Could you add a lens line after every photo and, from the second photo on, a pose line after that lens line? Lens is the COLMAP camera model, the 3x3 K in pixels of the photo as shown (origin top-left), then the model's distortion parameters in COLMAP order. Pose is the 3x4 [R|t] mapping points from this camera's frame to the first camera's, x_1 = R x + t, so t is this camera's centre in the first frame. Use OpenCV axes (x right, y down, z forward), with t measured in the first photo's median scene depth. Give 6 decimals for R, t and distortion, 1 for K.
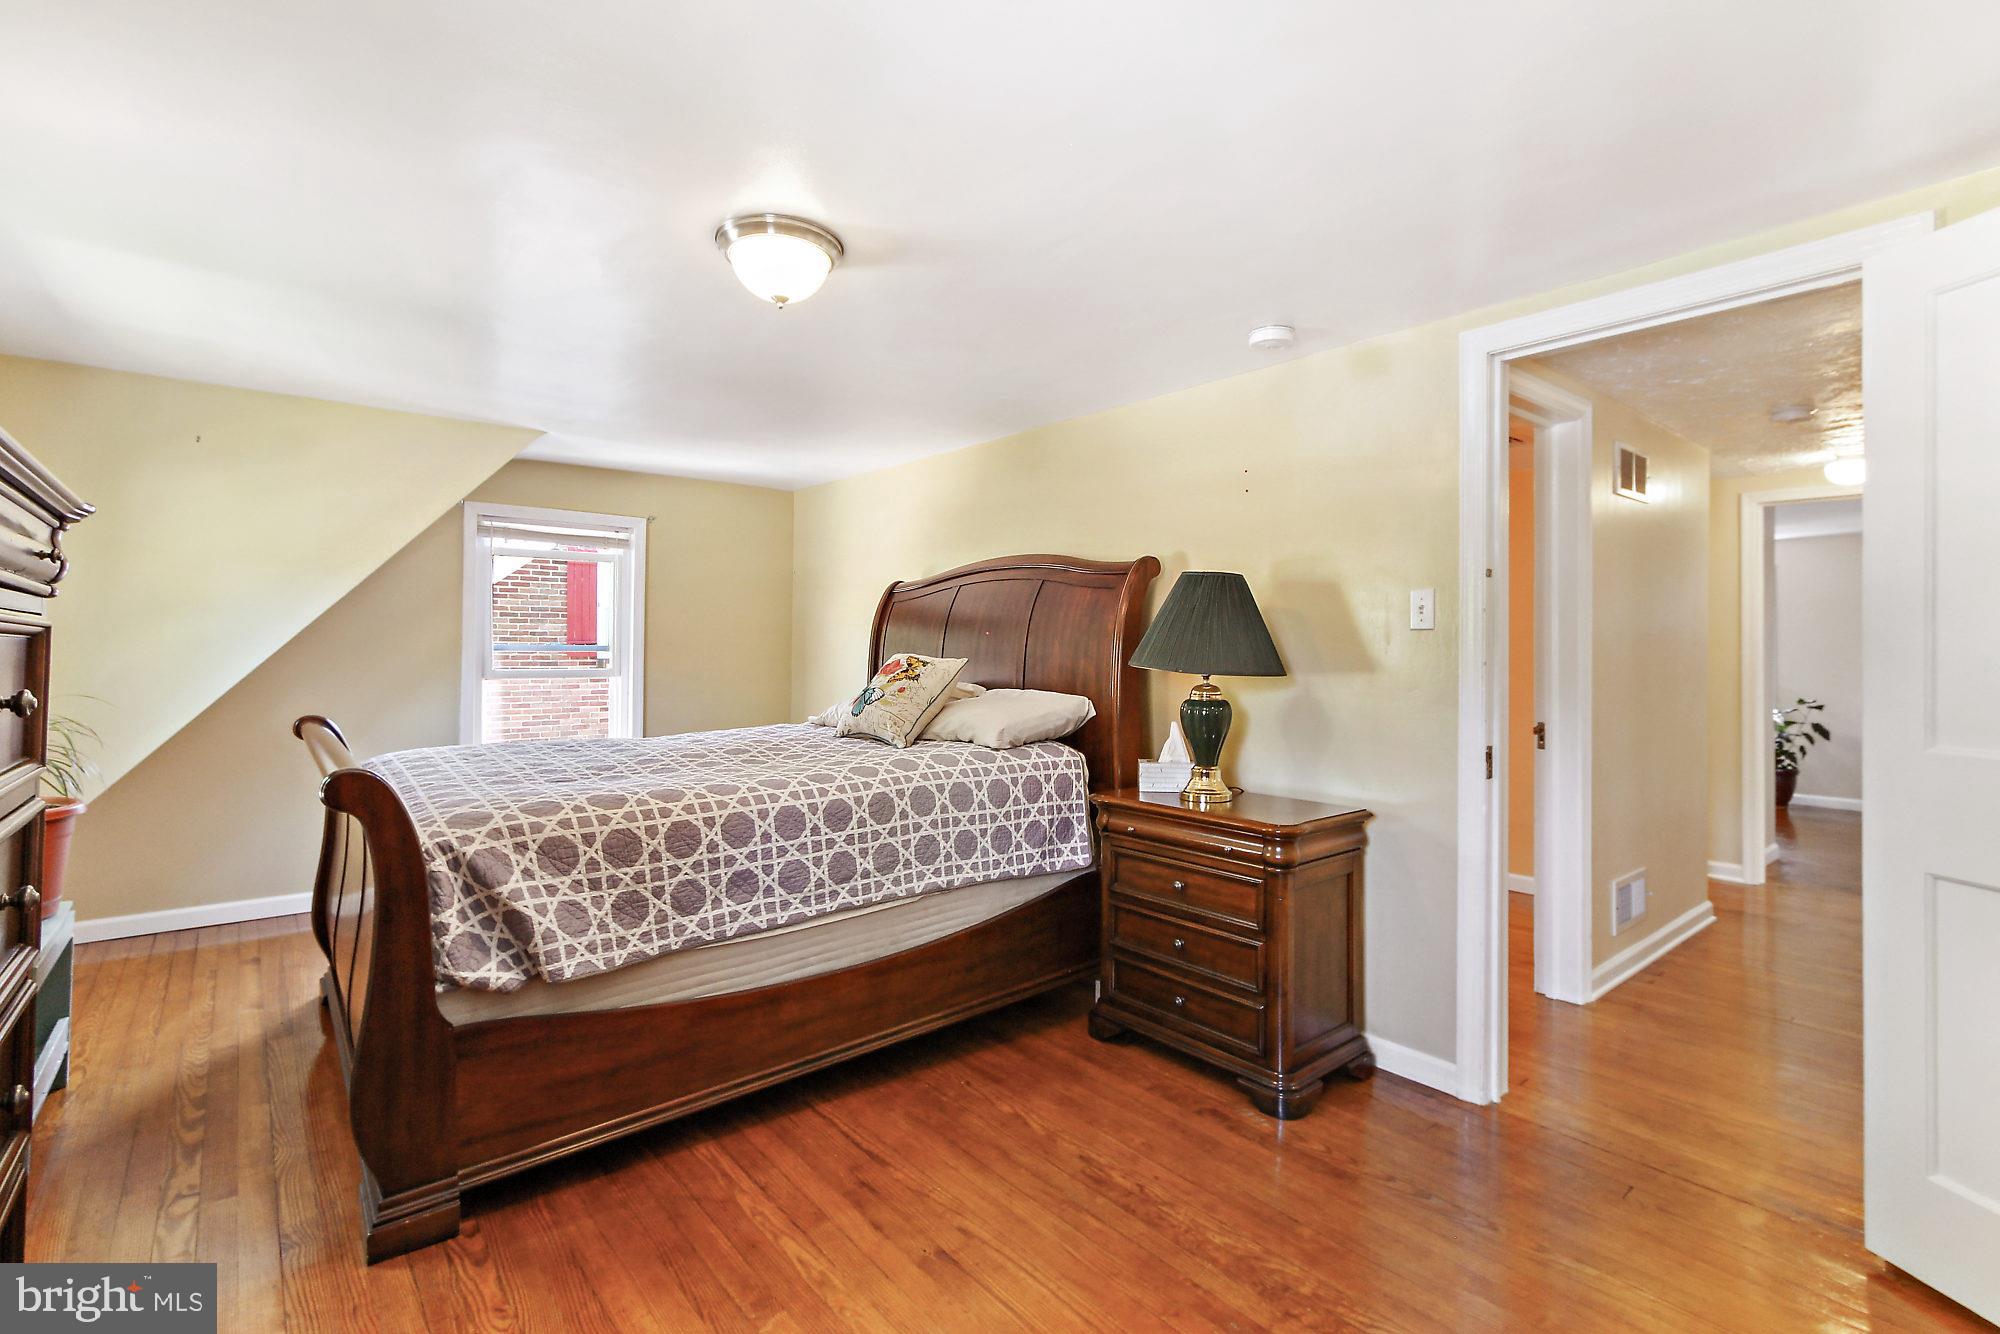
lens RADIAL K [[916.5, 0, 997.9], [0, 916.5, 639.8], [0, 0, 1]] dist [0.002564, 0.000940]
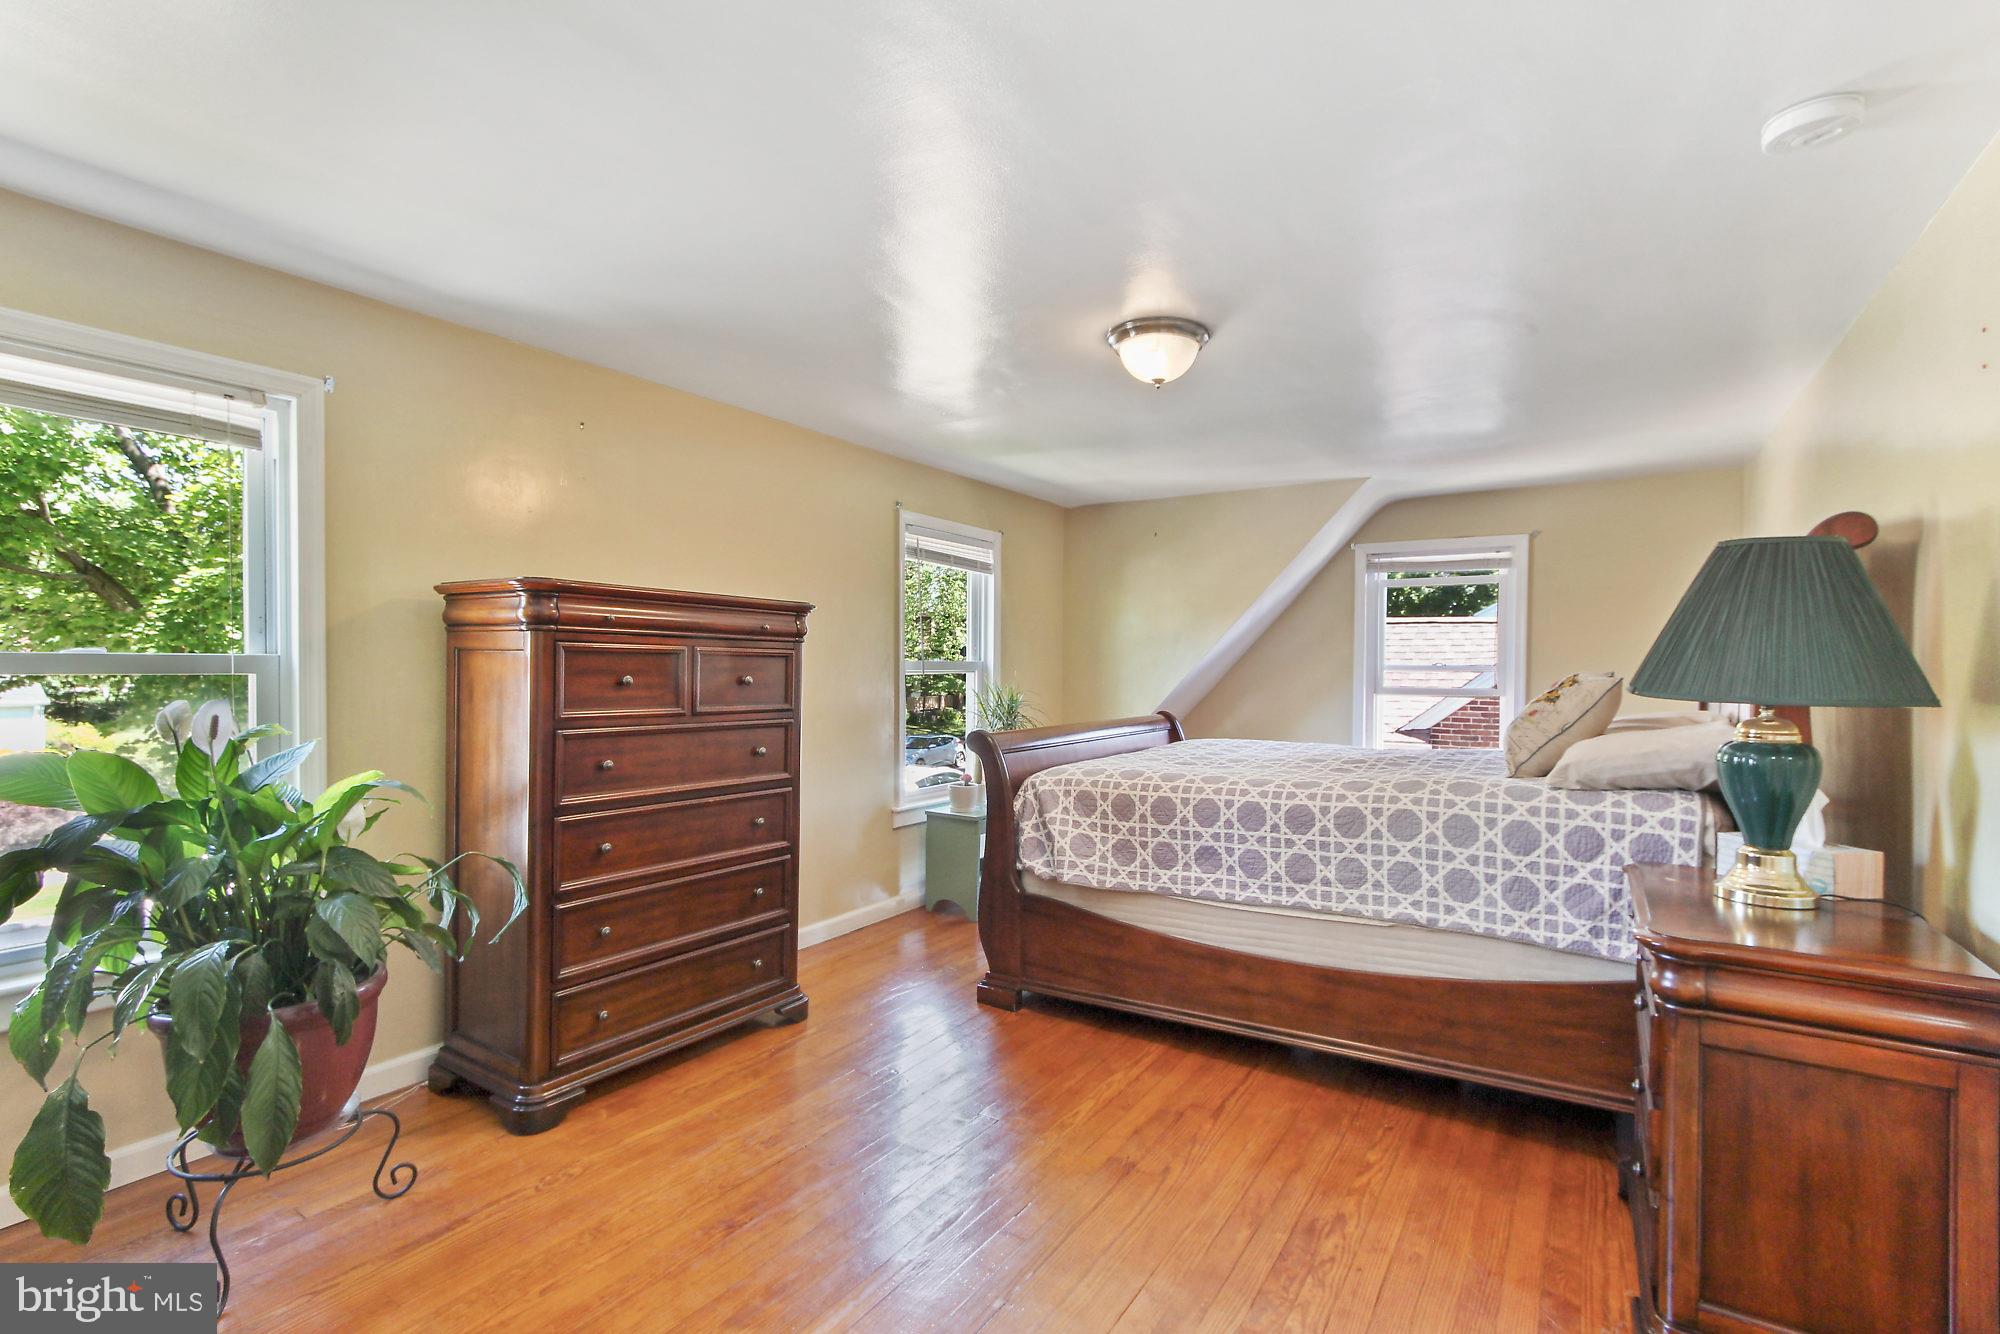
lens RADIAL K [[916.7, 0, 1000.3], [0, 916.7, 677.0], [0, 0, 1]] dist [0.000703, 0.000739]
pose [[0.303453, 0.005123, -0.952833, 0.789002], [0.007027, 0.999946, 0.007615, 0.016128], [0.952821, -0.009006, 0.303401, 0.369958]]
